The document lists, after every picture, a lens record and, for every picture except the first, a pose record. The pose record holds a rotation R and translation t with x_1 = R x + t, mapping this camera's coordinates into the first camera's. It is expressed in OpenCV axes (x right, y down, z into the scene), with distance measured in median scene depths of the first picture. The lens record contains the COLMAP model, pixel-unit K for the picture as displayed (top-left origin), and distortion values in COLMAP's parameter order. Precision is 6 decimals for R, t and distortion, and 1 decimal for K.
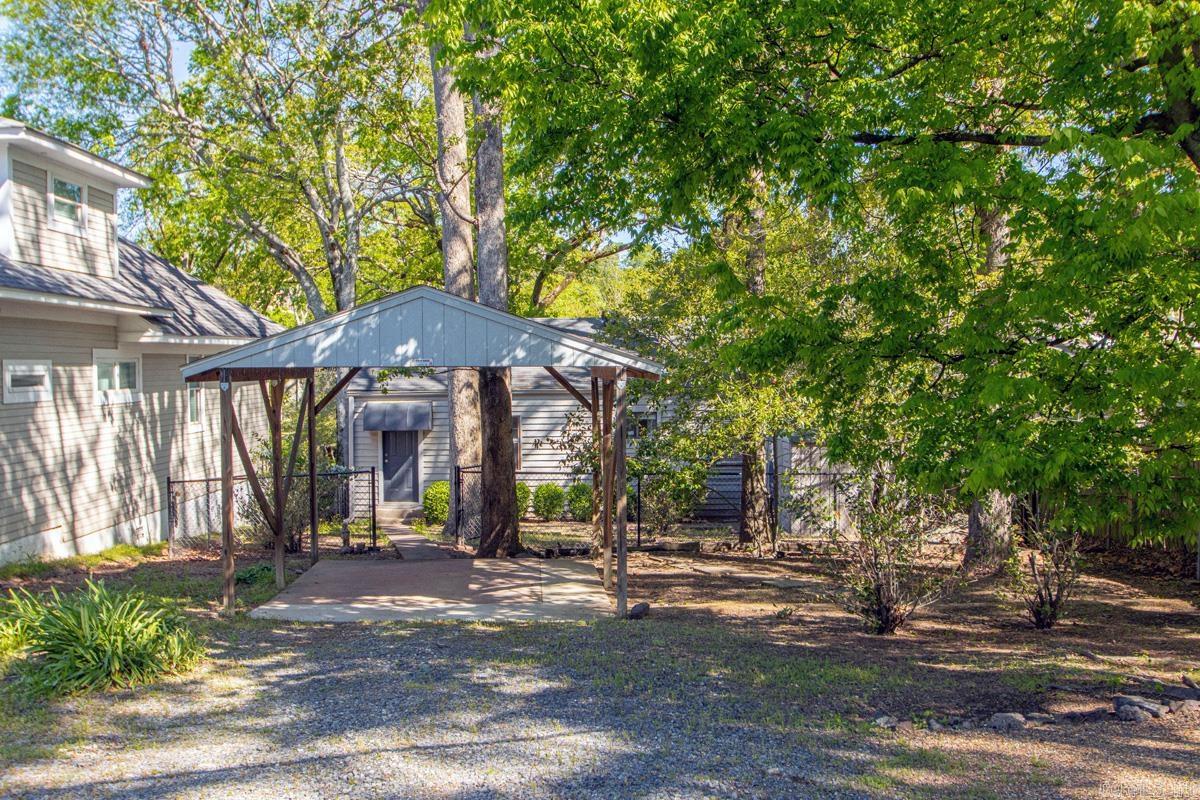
lens RADIAL K [[1267.0, 0, 578.6], [0, 1267.0, 402.1], [0, 0, 1]] dist [-0.064338, -0.018931]
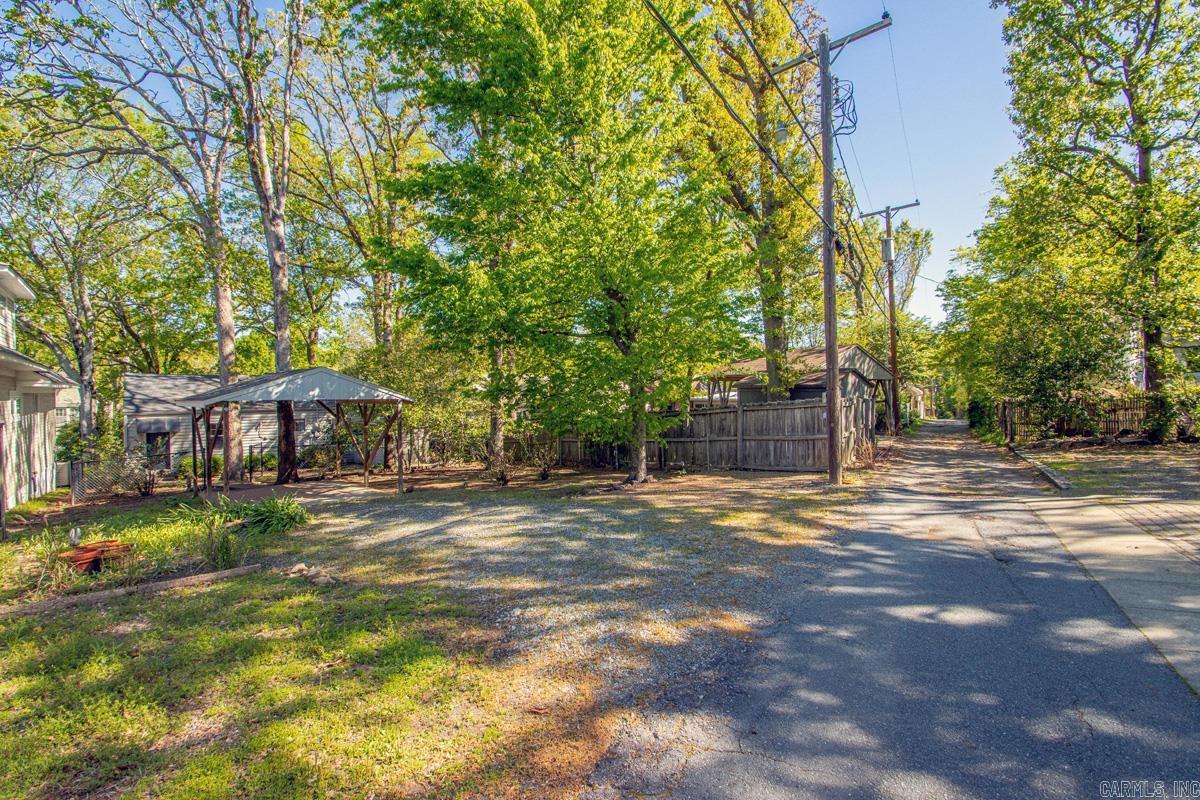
lens RADIAL K [[554.5, 0, 582.5], [0, 554.5, 399.1], [0, 0, 1]] dist [0.024164, -0.020360]
pose [[0.776824, -0.007330, 0.629675, -0.341412], [0.022168, 0.999631, -0.015712, -0.001095], [-0.629327, 0.026164, 0.776700, -0.134398]]
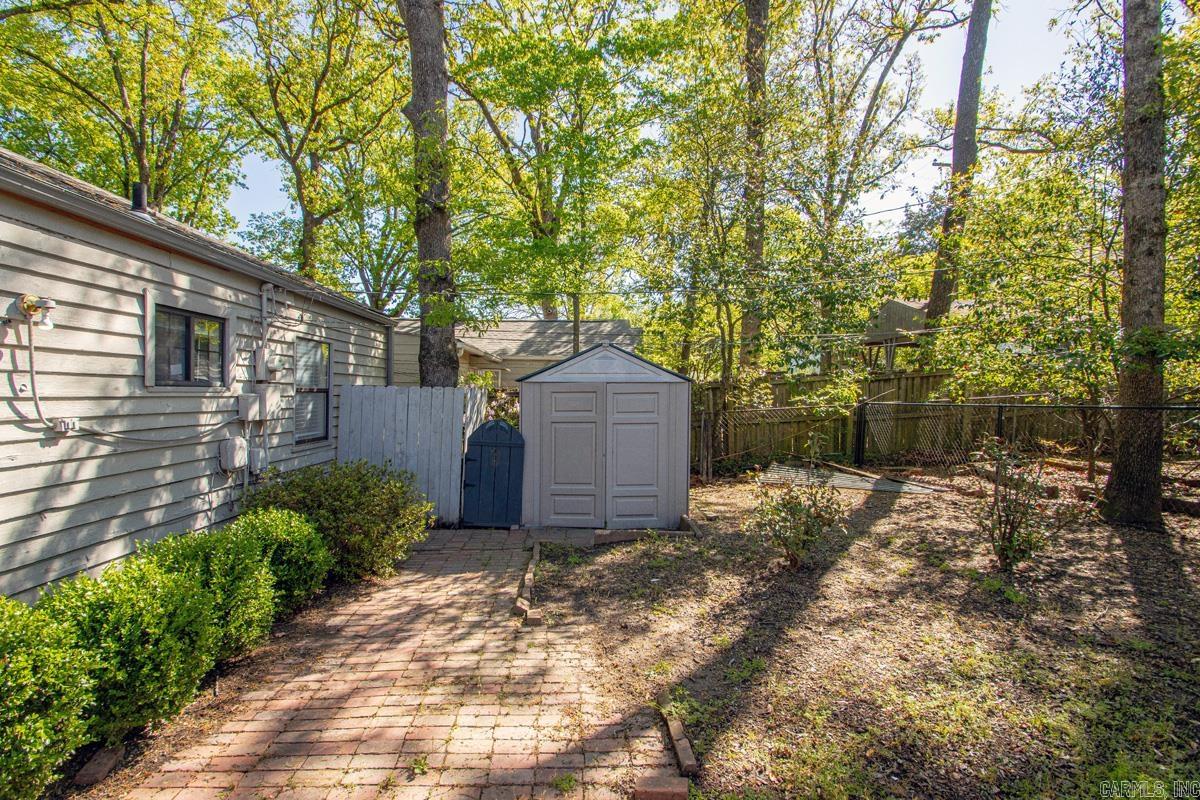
lens RADIAL K [[583.2, 0, 562.5], [0, 583.2, 418.9], [0, 0, 1]] dist [0.024146, -0.026098]
pose [[-0.005855, -0.032598, 0.999451, -0.238424], [0.008059, 0.999435, 0.032644, 0.065782], [-0.999950, 0.008246, -0.005589, 1.738851]]
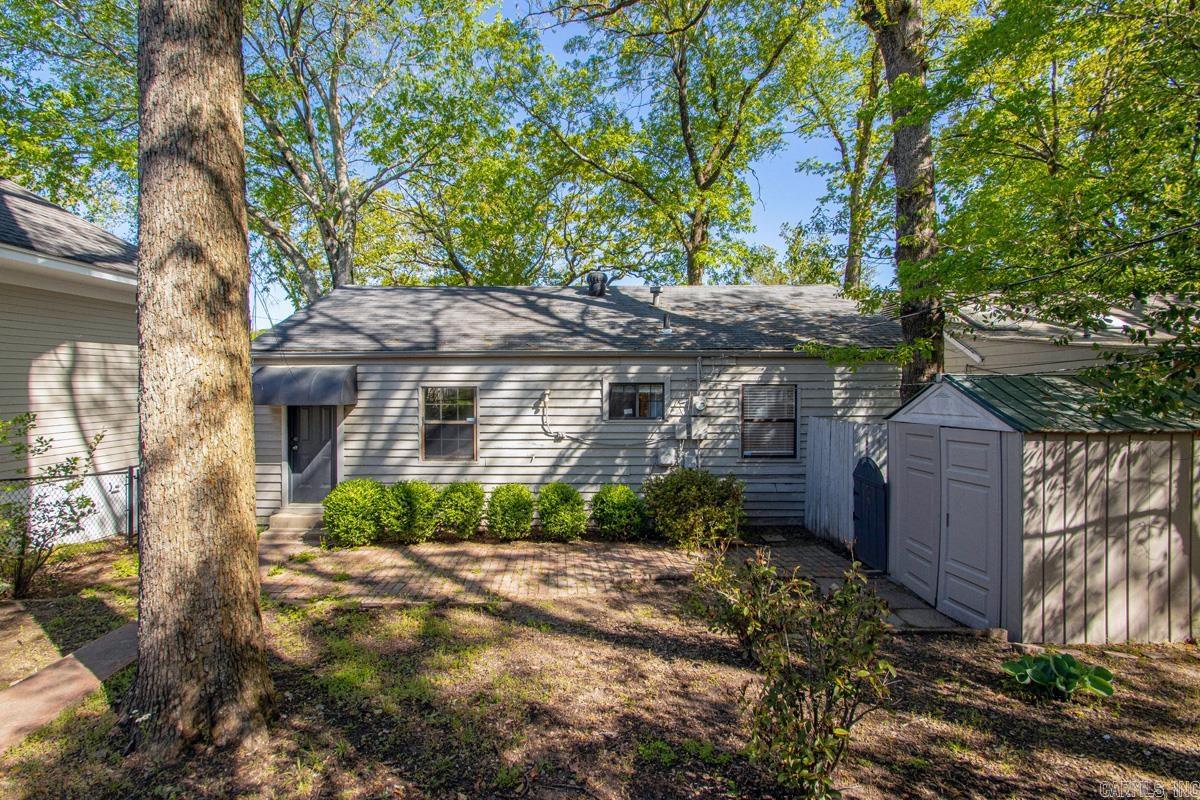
lens RADIAL K [[573.5, 0, 573.0], [0, 573.5, 393.8], [0, 0, 1]] dist [-0.000284, -0.022999]
pose [[0.999939, 0.007644, 0.008000, 0.011189], [-0.007560, 0.999916, -0.010545, 0.035041], [-0.008080, 0.010484, 0.999912, 1.299130]]
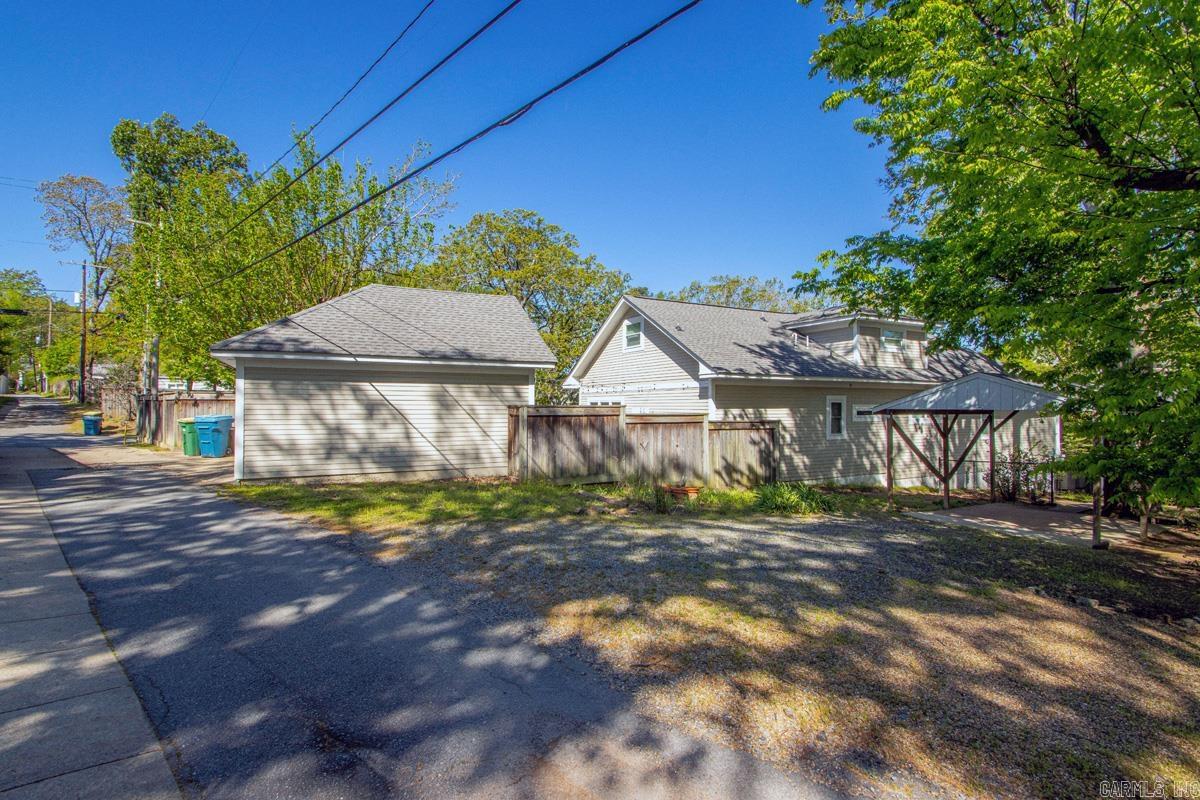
lens RADIAL K [[554.5, 0, 582.5], [0, 554.5, 399.1], [0, 0, 1]] dist [0.024164, -0.020360]
pose [[0.472366, -0.004302, -0.881392, 0.328892], [-0.031626, 0.999261, -0.021827, -0.003455], [0.880835, 0.038185, 0.471881, -0.035091]]
